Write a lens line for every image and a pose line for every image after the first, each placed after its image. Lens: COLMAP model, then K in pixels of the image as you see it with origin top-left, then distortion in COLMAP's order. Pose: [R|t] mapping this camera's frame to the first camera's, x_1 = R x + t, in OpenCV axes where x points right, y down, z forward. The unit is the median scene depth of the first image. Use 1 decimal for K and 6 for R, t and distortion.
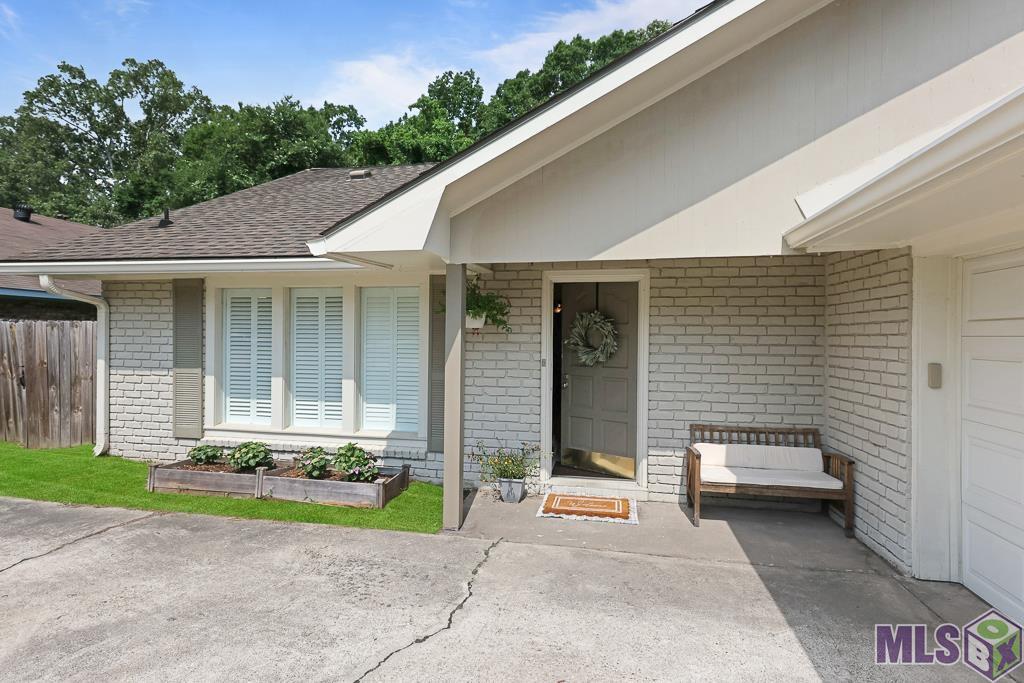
lens RADIAL K [[546.6, 0, 493.5], [0, 546.6, 339.8], [0, 0, 1]] dist [-0.004563, -0.000188]
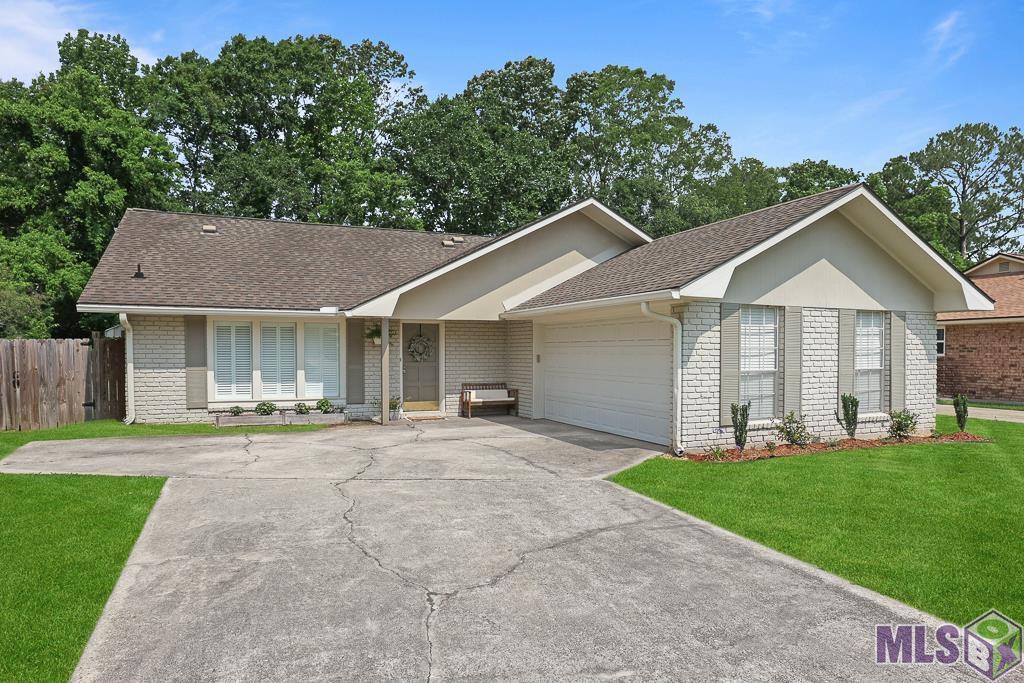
lens RADIAL K [[552.9, 0, 522.9], [0, 552.9, 366.5], [0, 0, 1]] dist [-0.027727, 0.005109]
pose [[0.813531, -0.022851, 0.581073, -0.736453], [0.008675, 0.999593, 0.027164, 0.011902], [-0.581457, -0.017058, 0.813398, -1.012681]]
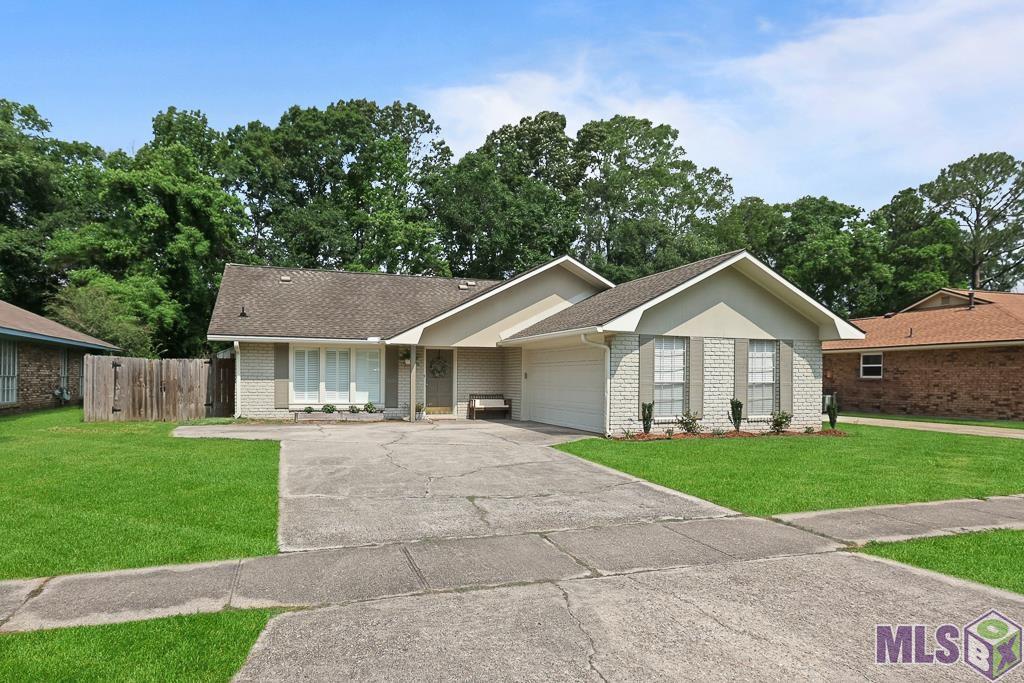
lens RADIAL K [[497.9, 0, 489.4], [0, 497.9, 380.0], [0, 0, 1]] dist [-0.002735, -0.000004]
pose [[0.865522, -0.004532, 0.500850, -0.883799], [0.001355, 0.999977, 0.006707, 0.042228], [-0.500869, -0.005126, 0.865508, -1.408452]]
